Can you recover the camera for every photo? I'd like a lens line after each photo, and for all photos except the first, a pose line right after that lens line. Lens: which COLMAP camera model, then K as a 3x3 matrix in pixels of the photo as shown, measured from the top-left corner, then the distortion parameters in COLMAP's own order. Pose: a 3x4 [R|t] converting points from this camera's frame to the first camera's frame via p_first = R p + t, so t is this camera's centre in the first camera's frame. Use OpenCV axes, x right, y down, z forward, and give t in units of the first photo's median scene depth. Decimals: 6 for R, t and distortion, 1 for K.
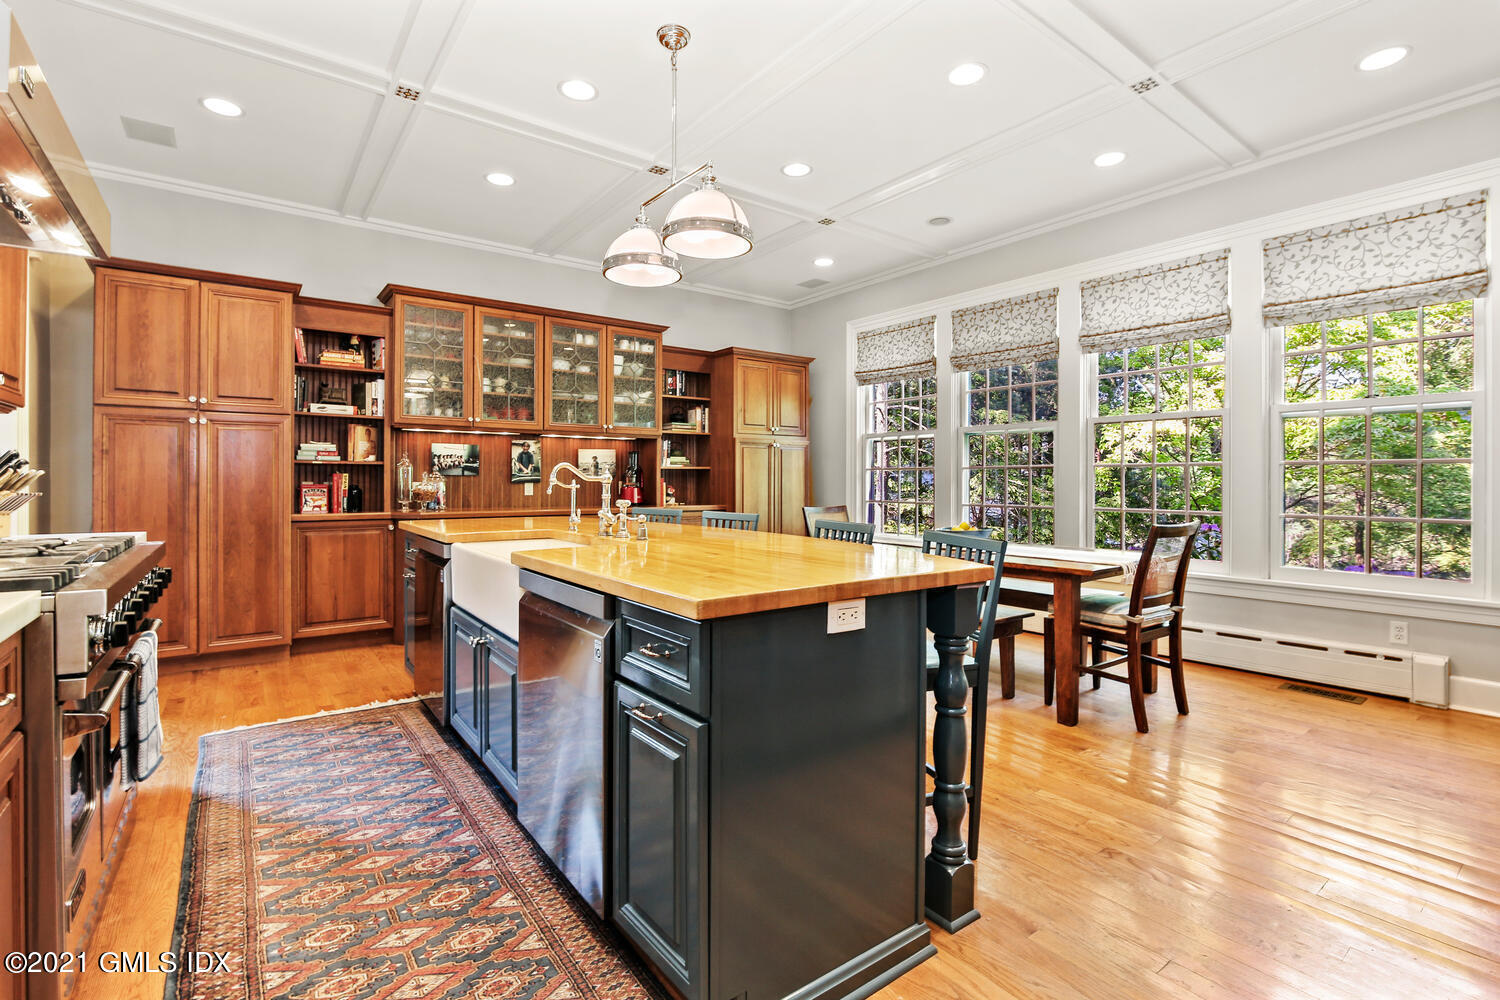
lens RADIAL K [[695.1, 0, 753.8], [0, 695.1, 488.5], [0, 0, 1]] dist [-0.002092, 0.000263]
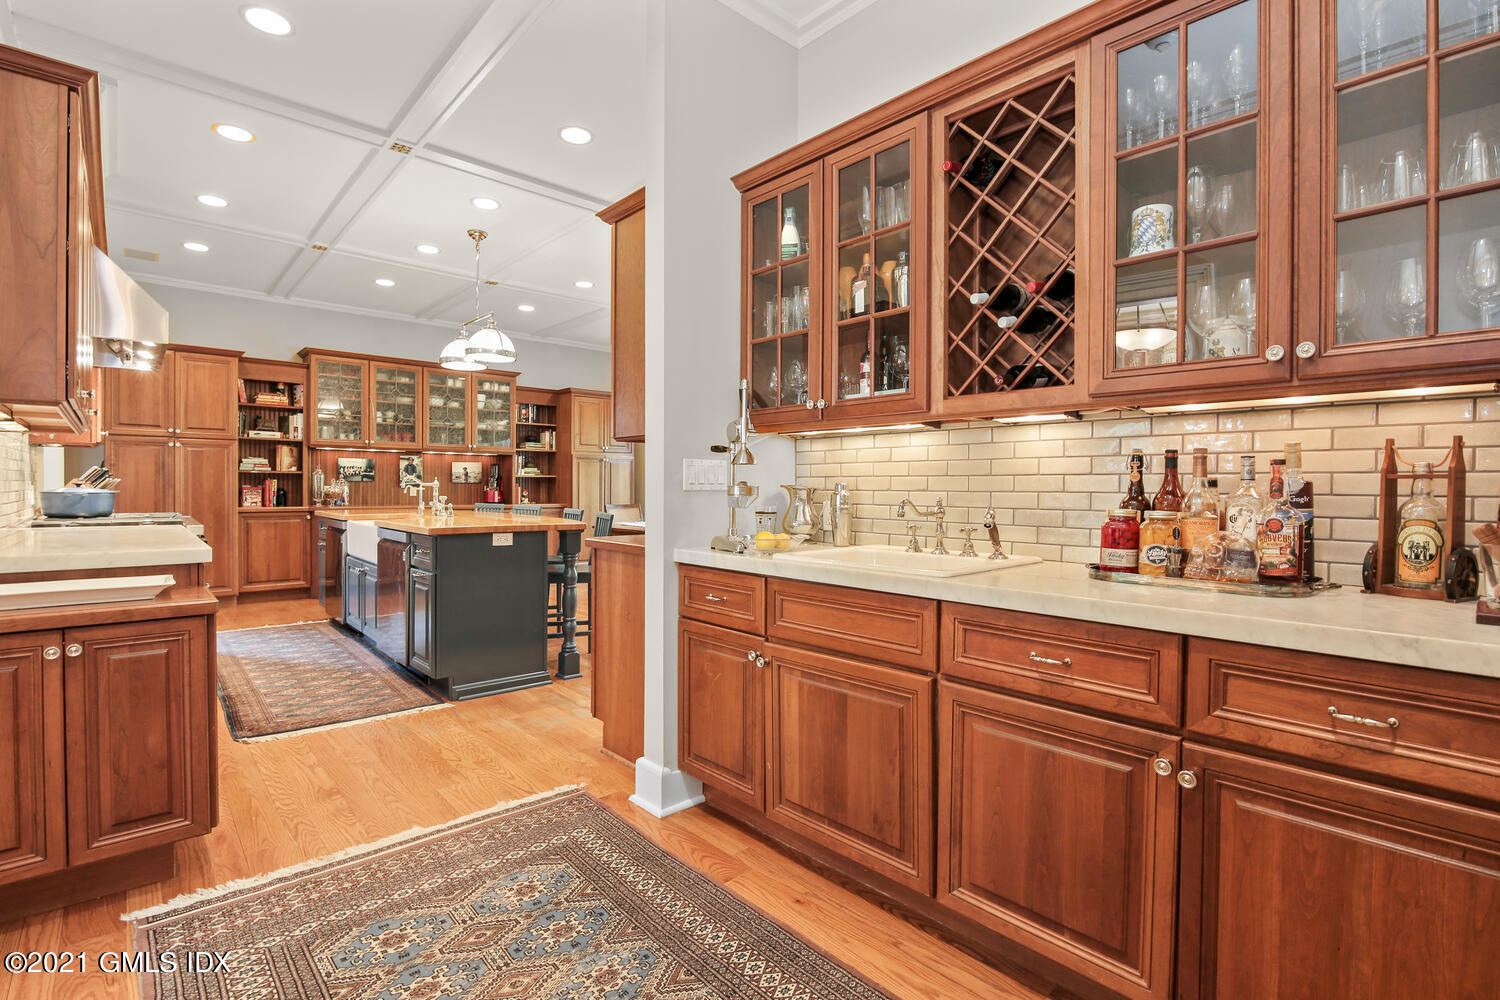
lens RADIAL K [[695.1, 0, 746.2], [0, 695.1, 501.8], [0, 0, 1]] dist [-0.002092, 0.000263]
pose [[0.996090, 0.002449, 0.088315, 0.241978], [-0.003420, 0.999935, 0.010846, 0.005033], [-0.088283, -0.011105, 0.996034, -0.488136]]
